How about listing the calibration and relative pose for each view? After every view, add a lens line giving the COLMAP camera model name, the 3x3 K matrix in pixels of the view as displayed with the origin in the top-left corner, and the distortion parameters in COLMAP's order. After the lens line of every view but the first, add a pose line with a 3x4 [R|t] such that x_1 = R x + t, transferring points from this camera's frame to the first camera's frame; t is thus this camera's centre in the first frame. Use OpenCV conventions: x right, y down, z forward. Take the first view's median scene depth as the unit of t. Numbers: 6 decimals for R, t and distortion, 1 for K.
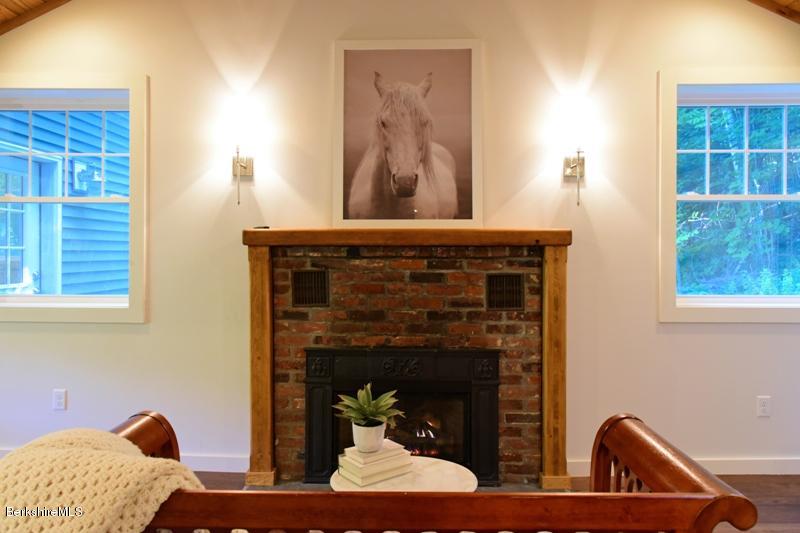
lens RADIAL K [[543.3, 0, 404.0], [0, 543.3, 259.9], [0, 0, 1]] dist [-0.003908, -0.001273]
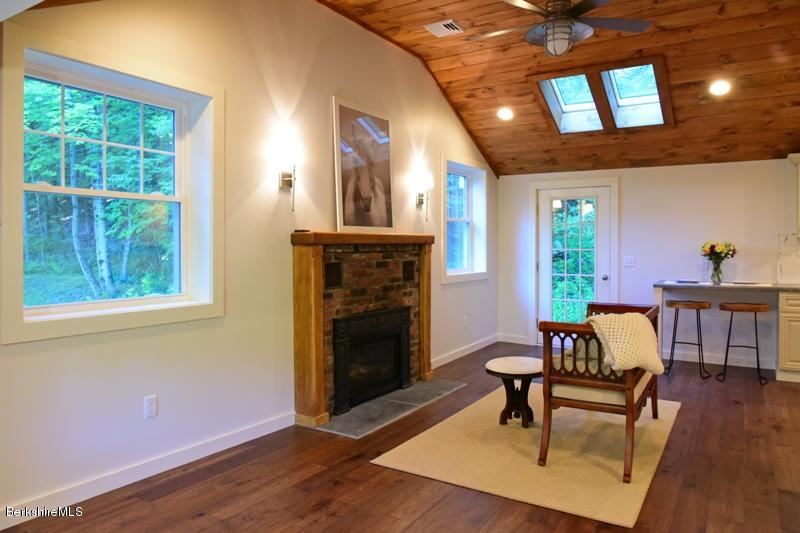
lens RADIAL K [[563.1, 0, 402.0], [0, 563.1, 249.4], [0, 0, 1]] dist [-0.006887, -0.002246]
pose [[0.508571, -0.009989, 0.860962, -1.317631], [0.006531, 0.999949, 0.007743, -0.023212], [-0.860995, 0.001684, 0.508610, 0.126117]]
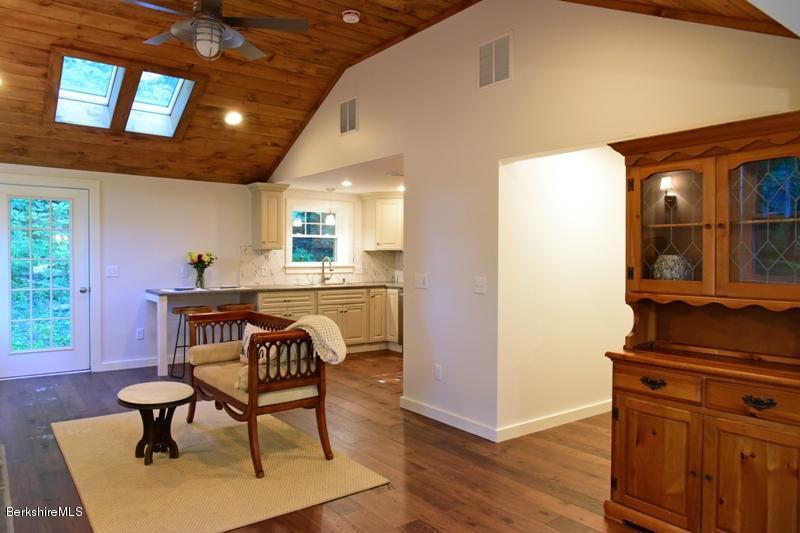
lens RADIAL K [[553.5, 0, 400.0], [0, 553.5, 266.5], [0, 0, 1]] dist [-0.006127, 0.000341]
pose [[-0.615624, -0.024349, 0.787664, -1.245379], [-0.004123, 0.999608, 0.027678, -0.033174], [-0.788029, 0.013792, -0.615483, 0.893731]]
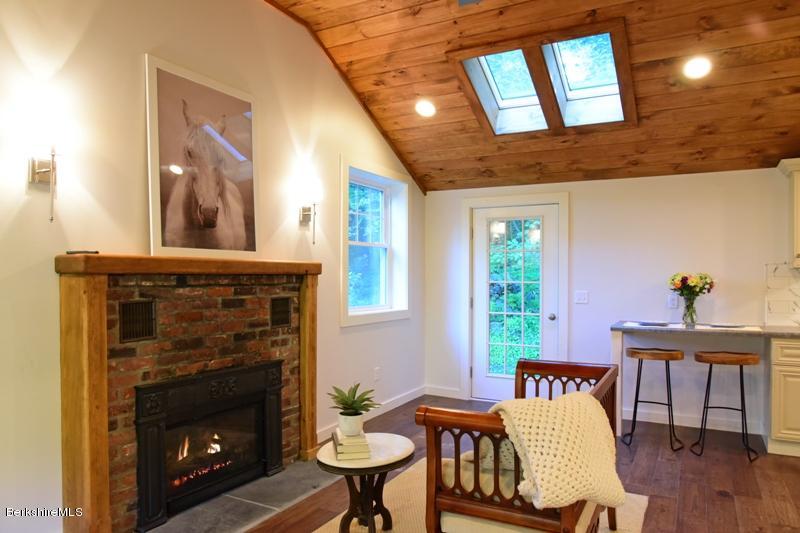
lens RADIAL K [[562.2, 0, 397.1], [0, 562.2, 278.2], [0, 0, 1]] dist [-0.005908, 0.000442]
pose [[0.460701, -0.004608, 0.887543, -0.811816], [0.003819, 0.999988, 0.003210, -0.020428], [-0.887547, 0.001911, 0.460713, 0.180301]]
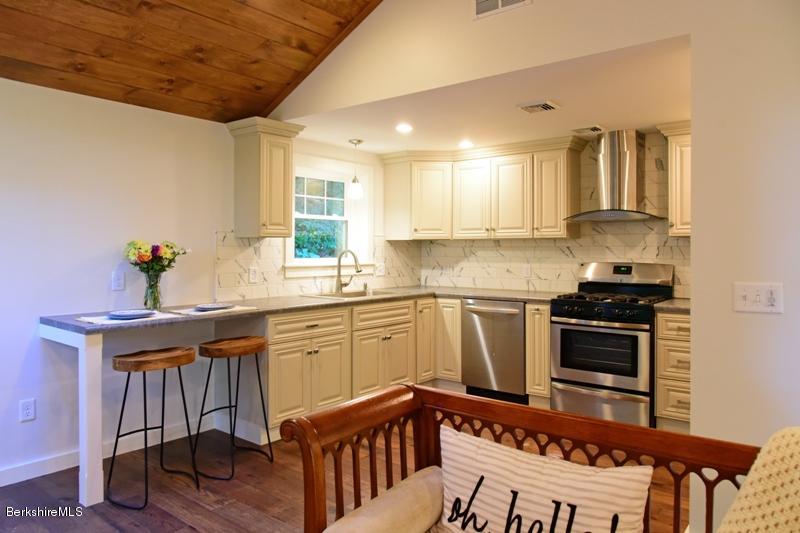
lens RADIAL K [[563.1, 0, 402.0], [0, 563.1, 249.4], [0, 0, 1]] dist [-0.006887, -0.002246]
pose [[-0.790364, -0.005760, 0.612610, -0.165016], [-0.002023, 0.999975, 0.006792, -0.017967], [-0.612634, 0.004129, -0.790356, 0.772991]]
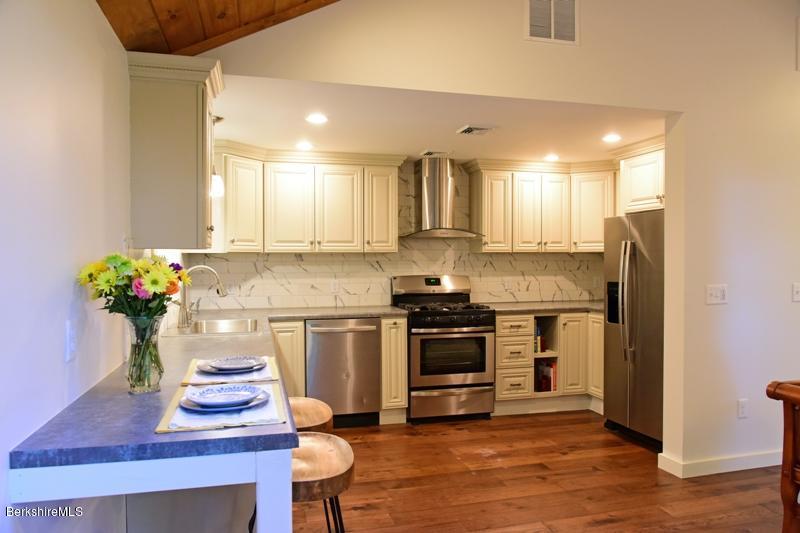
lens RADIAL K [[556.2, 0, 400.0], [0, 556.2, 266.5], [0, 0, 1]] dist [-0.056332, 0.000586]
pose [[-0.962992, 0.000635, -0.269528, 0.835083], [-0.002501, 0.999933, 0.011290, -0.018382], [0.269517, 0.011547, -0.962926, 0.805165]]
